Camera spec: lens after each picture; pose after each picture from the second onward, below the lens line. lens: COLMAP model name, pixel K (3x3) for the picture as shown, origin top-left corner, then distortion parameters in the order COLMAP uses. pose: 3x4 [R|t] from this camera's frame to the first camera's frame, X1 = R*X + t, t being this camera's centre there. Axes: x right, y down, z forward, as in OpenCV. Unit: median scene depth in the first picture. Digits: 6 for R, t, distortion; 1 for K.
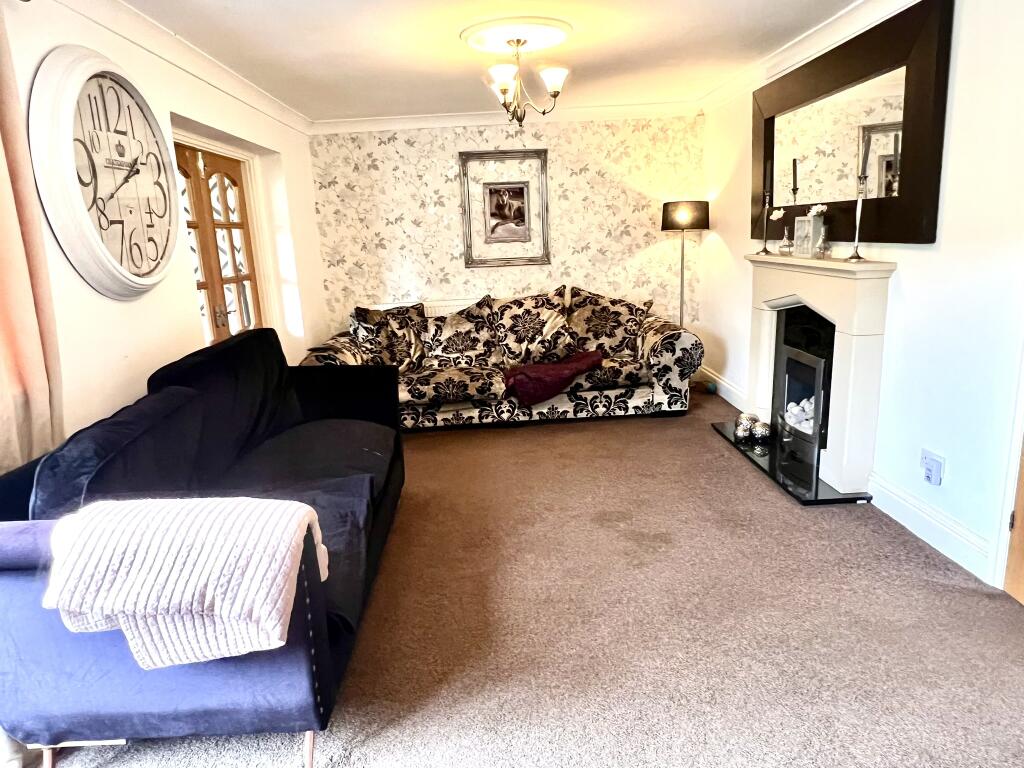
lens RADIAL K [[668.0, 0, 506.2], [0, 668.0, 385.1], [0, 0, 1]] dist [0.000668, -0.004643]
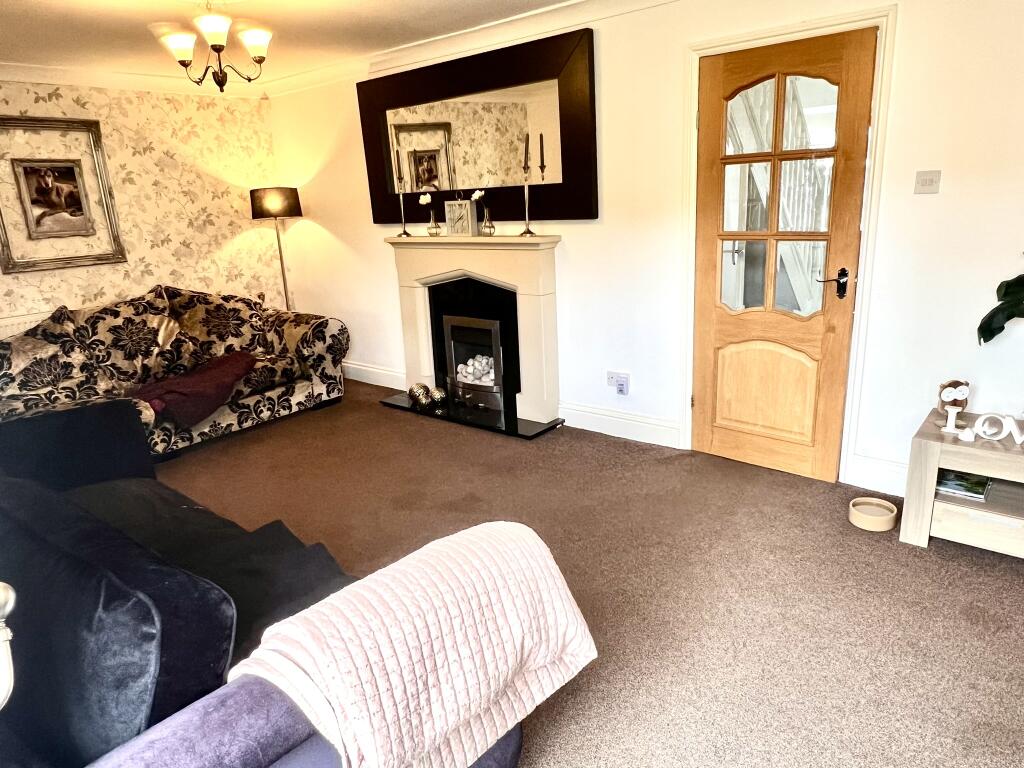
lens RADIAL K [[668.0, 0, 506.8], [0, 668.0, 382.6], [0, 0, 1]] dist [0.000668, -0.004643]
pose [[0.671103, -0.190773, 0.716399, -0.267309], [0.187500, 0.978585, 0.084946, -0.019909], [-0.717262, 0.077317, 0.692501, 0.118730]]
